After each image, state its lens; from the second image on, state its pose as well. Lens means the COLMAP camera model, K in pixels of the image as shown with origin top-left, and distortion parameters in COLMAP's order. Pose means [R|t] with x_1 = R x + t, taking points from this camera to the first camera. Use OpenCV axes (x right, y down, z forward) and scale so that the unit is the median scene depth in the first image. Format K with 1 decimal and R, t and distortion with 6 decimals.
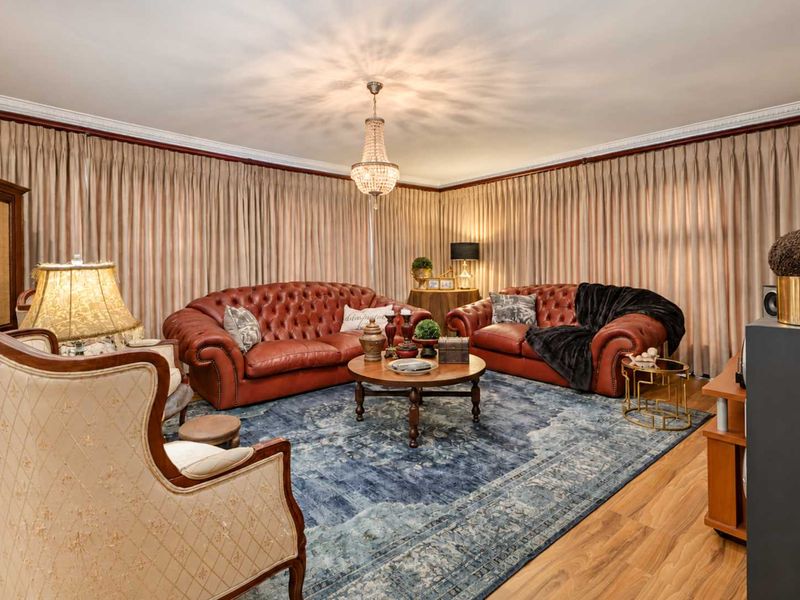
lens RADIAL K [[402.7, 0, 401.9], [0, 402.7, 295.8], [0, 0, 1]] dist [-0.001342, 0.001191]
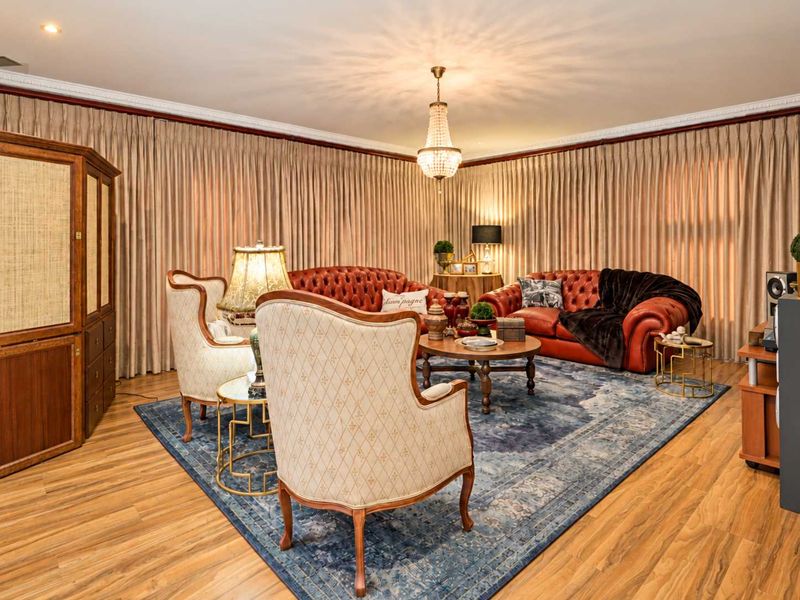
lens RADIAL K [[447.9, 0, 401.2], [0, 447.9, 322.7], [0, 0, 1]] dist [-0.029163, -0.001861]
pose [[0.998334, -0.010561, 0.056733, -0.180048], [0.005901, 0.996641, 0.081676, 0.017011], [-0.057405, -0.081206, 0.995043, -0.122870]]
